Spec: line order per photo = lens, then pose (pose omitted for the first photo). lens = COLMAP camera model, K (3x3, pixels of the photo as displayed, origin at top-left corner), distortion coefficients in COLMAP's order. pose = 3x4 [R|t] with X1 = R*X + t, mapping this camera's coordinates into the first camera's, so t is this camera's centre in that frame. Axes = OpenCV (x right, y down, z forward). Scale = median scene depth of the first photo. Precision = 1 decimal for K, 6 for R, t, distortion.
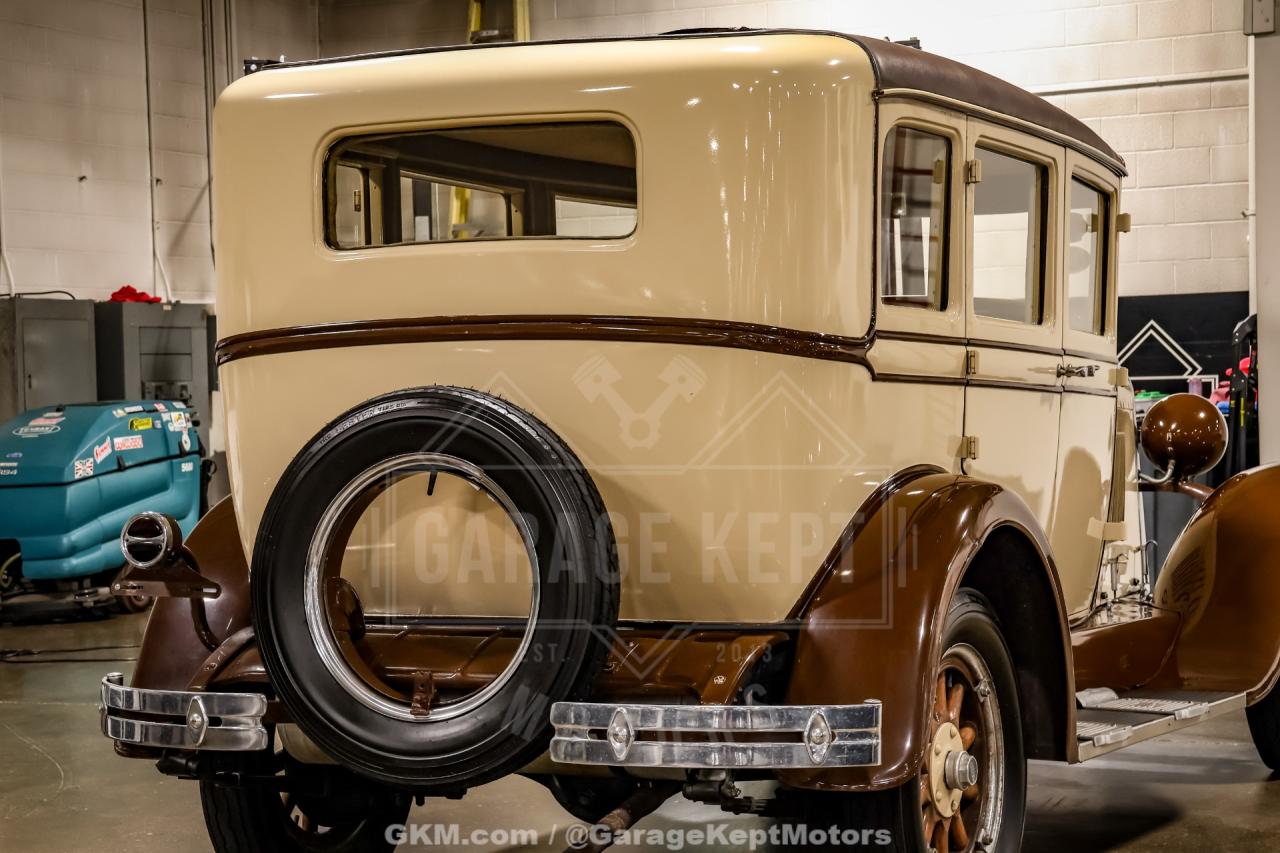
lens RADIAL K [[2807.1, 0, 640.0], [0, 2807.1, 426.5], [0, 0, 1]] dist [0.317308, 0.546343]
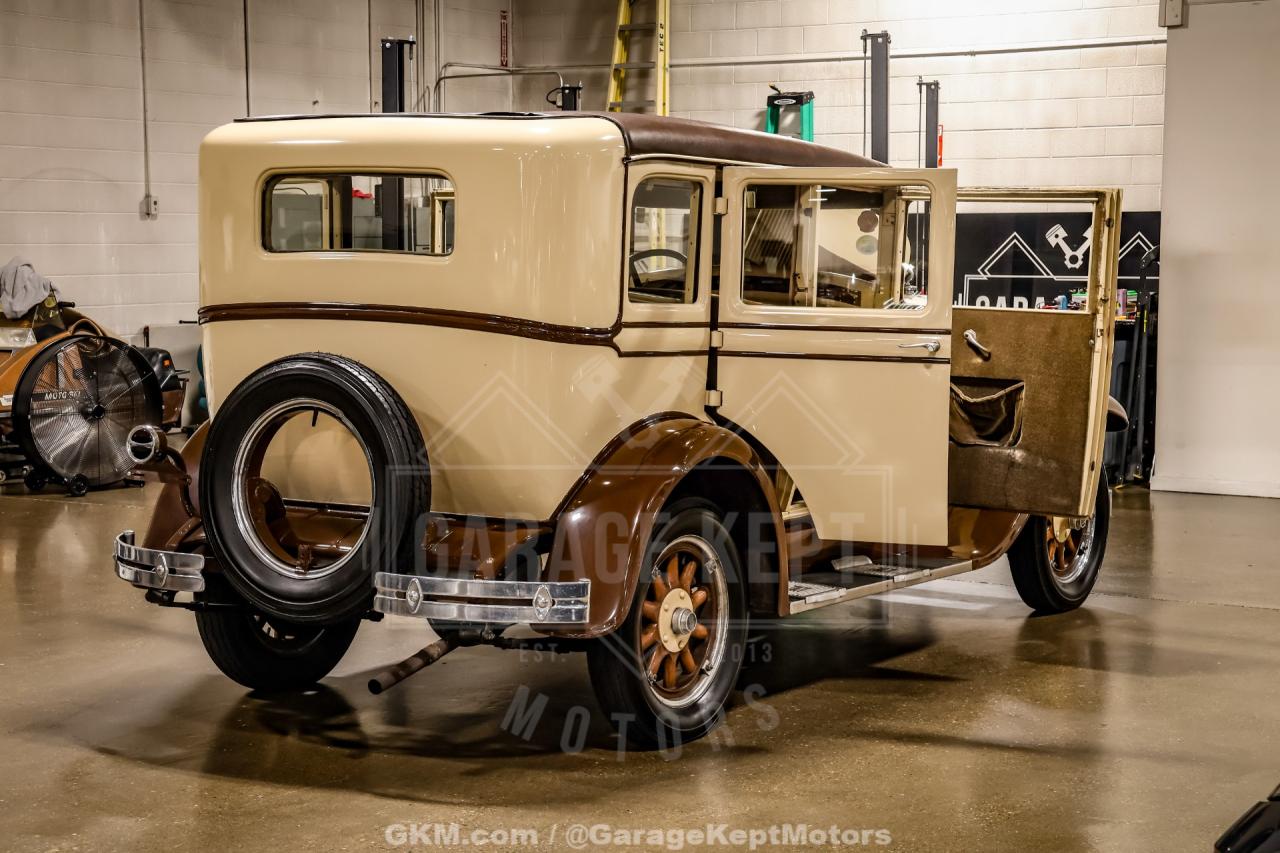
lens RADIAL K [[2337.1, 0, 657.7], [0, 2337.1, 410.4], [0, 0, 1]] dist [0.227369, 0.107278]
pose [[0.993942, 0.033279, -0.104743, 0.221446], [-0.026074, 0.997246, 0.069425, -0.070331], [0.106765, -0.066273, 0.992073, -0.192313]]
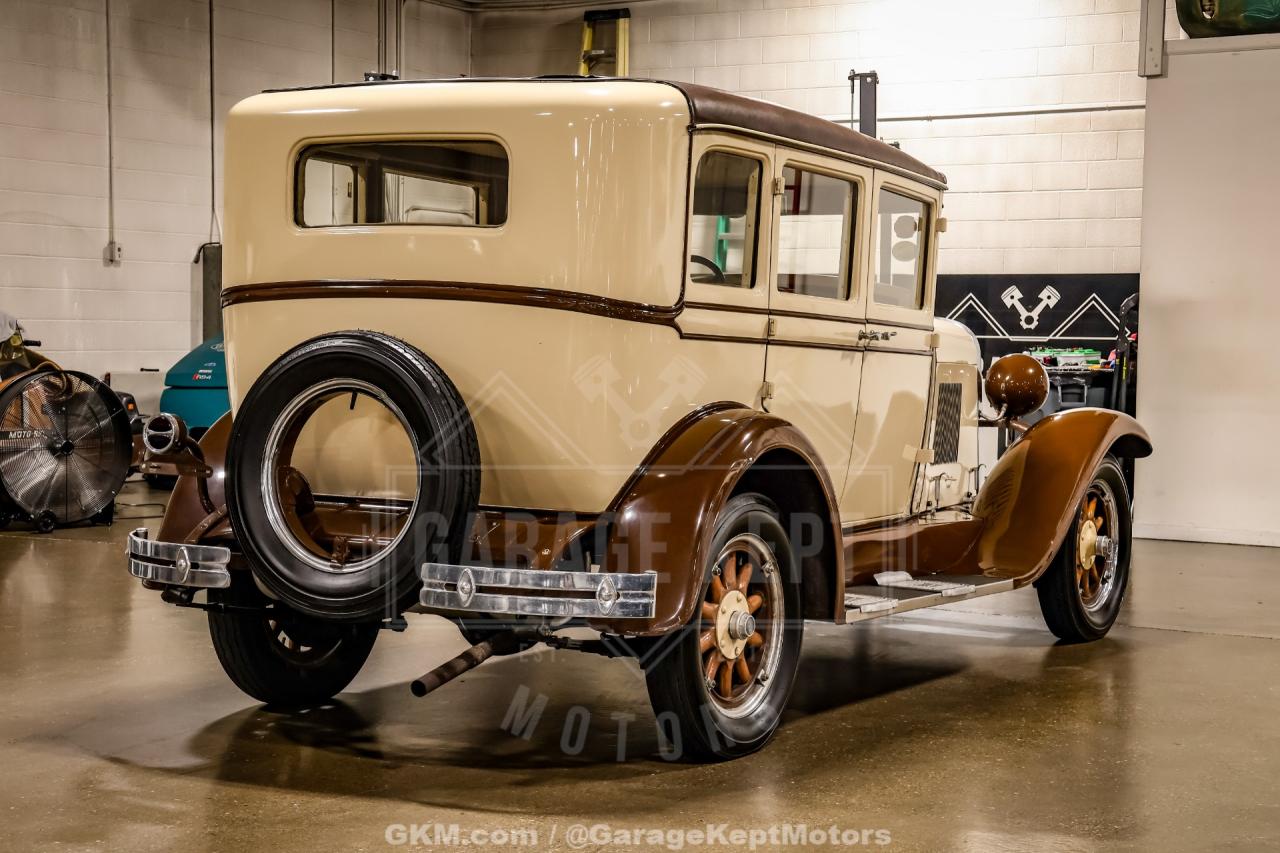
lens RADIAL K [[2220.7, 0, 640.0], [0, 2220.7, 426.5], [0, 0, 1]] dist [0.220764, 0.024910]
pose [[0.996770, 0.040520, -0.069340, 0.134127], [-0.038296, 0.998718, 0.033111, -0.008307], [0.070593, -0.030349, 0.997043, -0.071932]]
